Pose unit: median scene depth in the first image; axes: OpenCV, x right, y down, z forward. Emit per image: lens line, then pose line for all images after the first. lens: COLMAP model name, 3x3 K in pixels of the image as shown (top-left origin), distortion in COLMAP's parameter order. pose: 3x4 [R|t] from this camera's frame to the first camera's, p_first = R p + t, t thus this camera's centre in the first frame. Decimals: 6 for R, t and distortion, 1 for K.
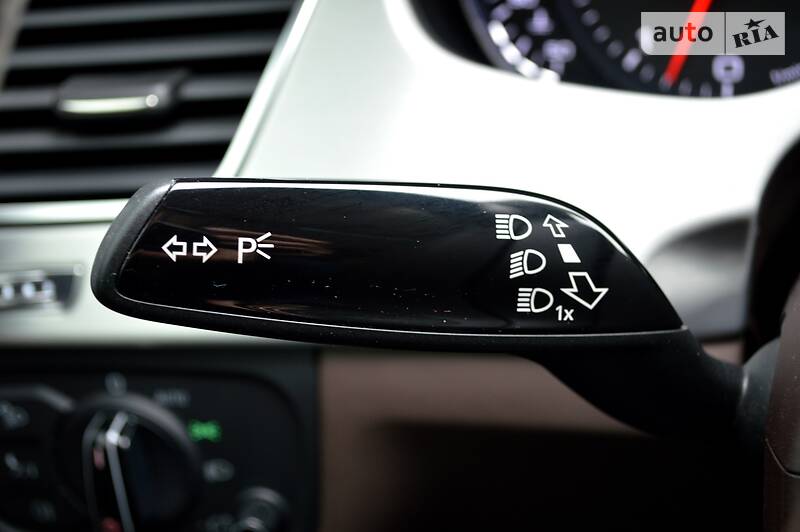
lens RADIAL K [[1214.2, 0, 398.0], [0, 1214.2, 266.7], [0, 0, 1]] dist [-0.028235, 0.000000]
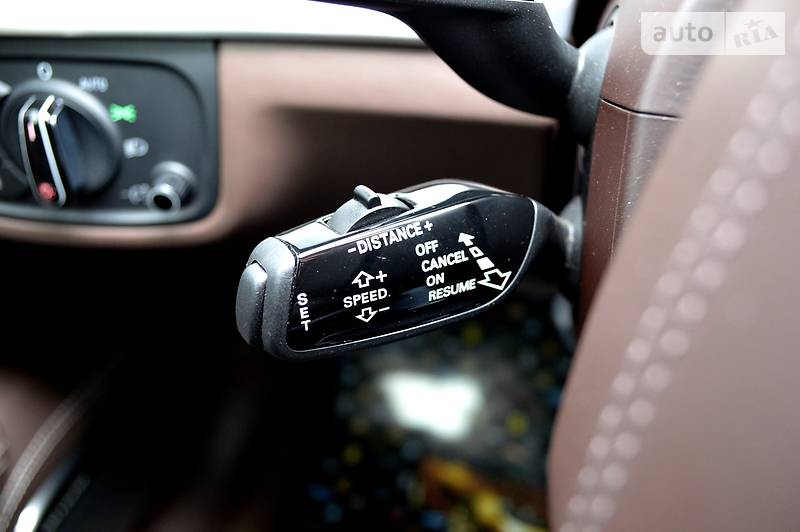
lens RADIAL K [[780.1, 0, 403.1], [0, 780.1, 265.6], [0, 0, 1]] dist [-0.061236, 0.000000]
pose [[0.987775, 0.008079, 0.155675, -0.002813], [-0.044667, 0.971451, 0.232997, 0.093284], [-0.149348, -0.237102, 0.959936, 0.189314]]
